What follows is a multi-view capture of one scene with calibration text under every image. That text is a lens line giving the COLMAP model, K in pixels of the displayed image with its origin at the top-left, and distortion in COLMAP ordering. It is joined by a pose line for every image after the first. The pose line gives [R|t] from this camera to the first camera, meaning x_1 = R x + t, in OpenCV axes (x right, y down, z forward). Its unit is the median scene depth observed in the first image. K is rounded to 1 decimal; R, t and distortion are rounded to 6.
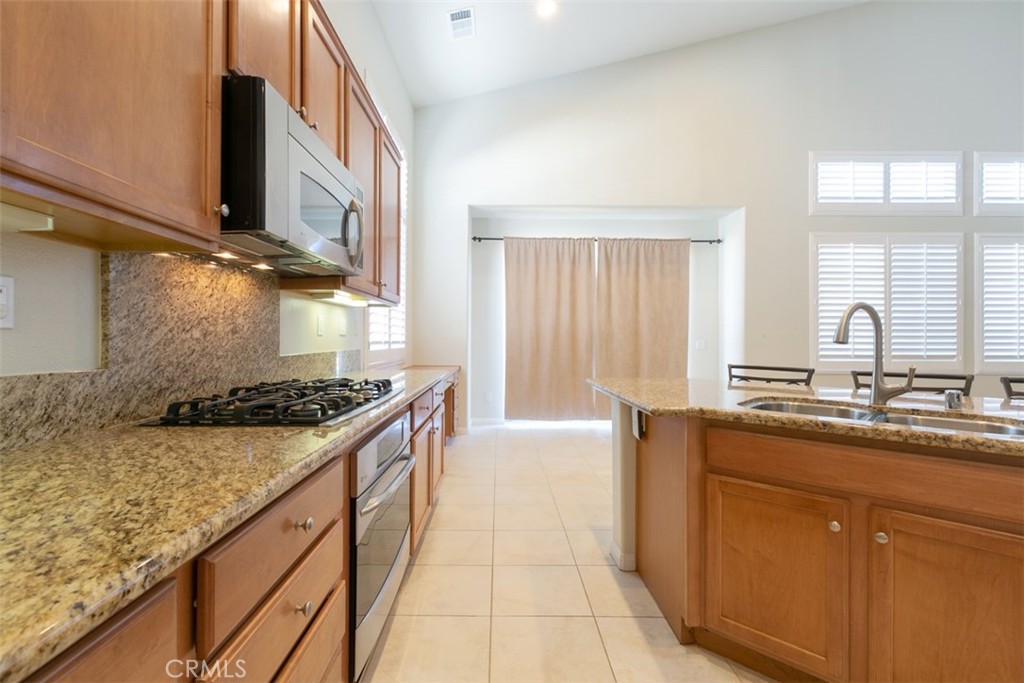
lens RADIAL K [[459.6, 0, 506.0], [0, 459.6, 334.7], [0, 0, 1]] dist [0.003543, 0.000298]
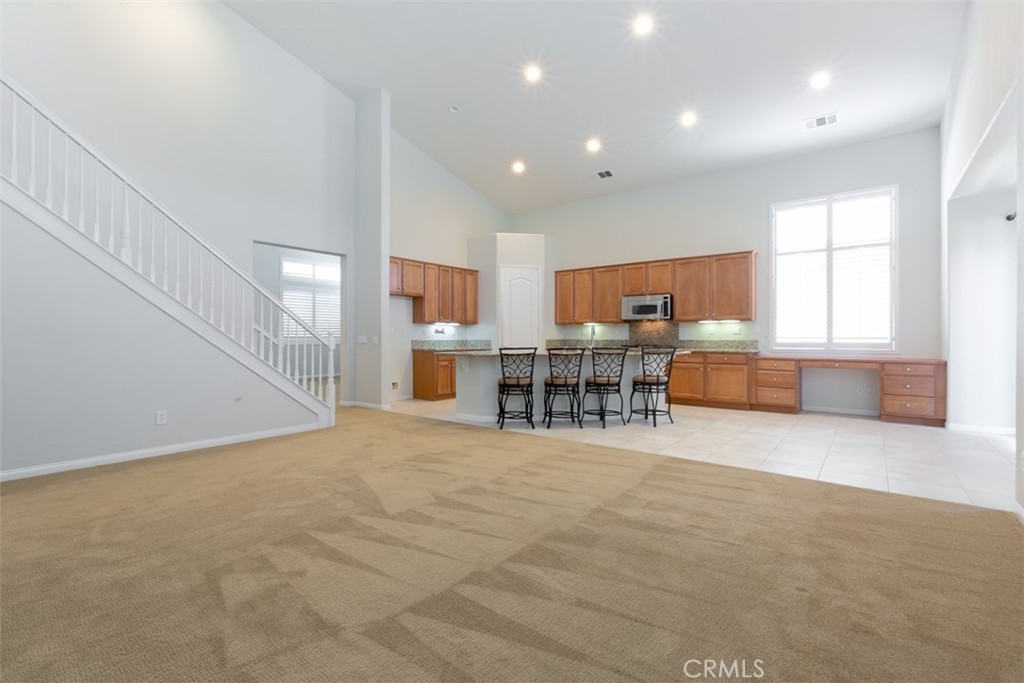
lens RADIAL K [[459.6, 0, 505.7], [0, 459.6, 339.6], [0, 0, 1]] dist [0.003543, 0.000298]
pose [[-0.635264, -0.005391, -0.772276, 3.196602], [0.002009, 0.999961, -0.008632, 0.067190], [0.772292, -0.007035, -0.635229, 2.149801]]
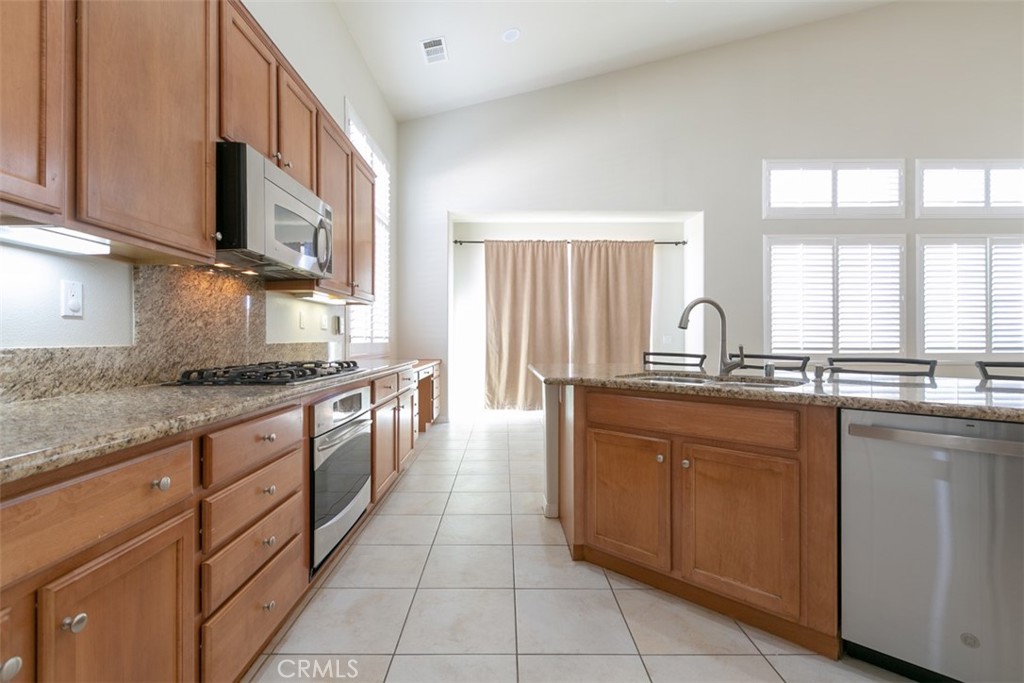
lens RADIAL K [[459.6, 0, 507.3], [0, 459.6, 335.4], [0, 0, 1]] dist [0.003543, 0.000298]
pose [[0.999982, -0.006042, 0.000171, 0.149120], [0.006041, 0.999977, 0.003005, 0.022490], [-0.000189, -0.003004, 0.999995, -0.227848]]
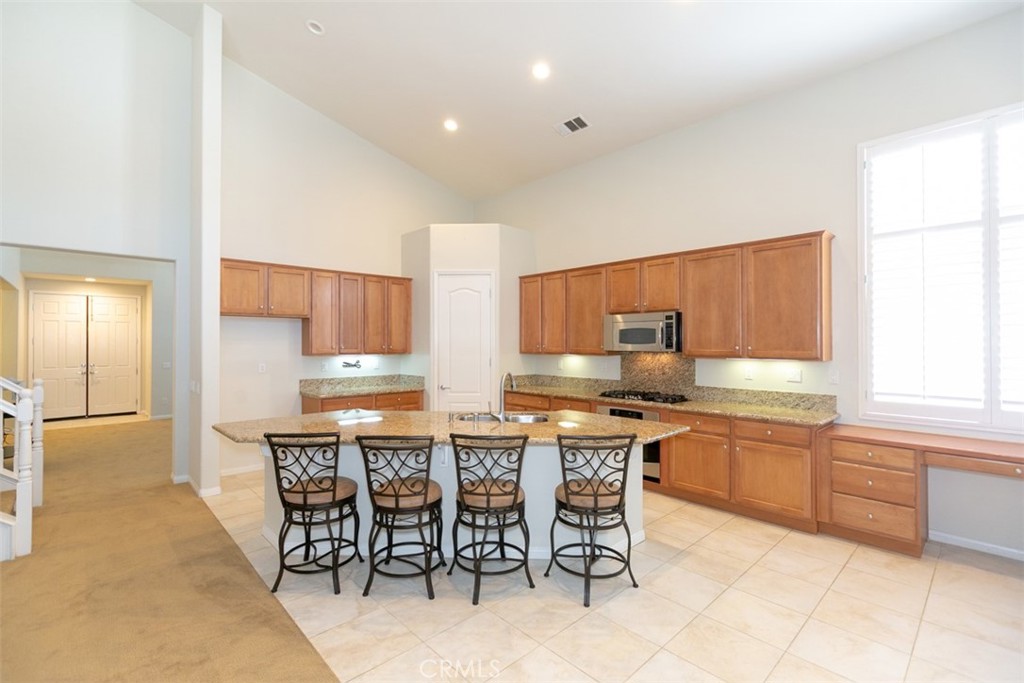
lens RADIAL K [[459.6, 0, 506.3], [0, 459.6, 341.6], [0, 0, 1]] dist [0.003543, 0.000298]
pose [[-0.740059, -0.010222, -0.672465, 1.690606], [0.001501, 0.999857, -0.016850, -0.133104], [0.672541, -0.013479, -0.739938, 1.924586]]
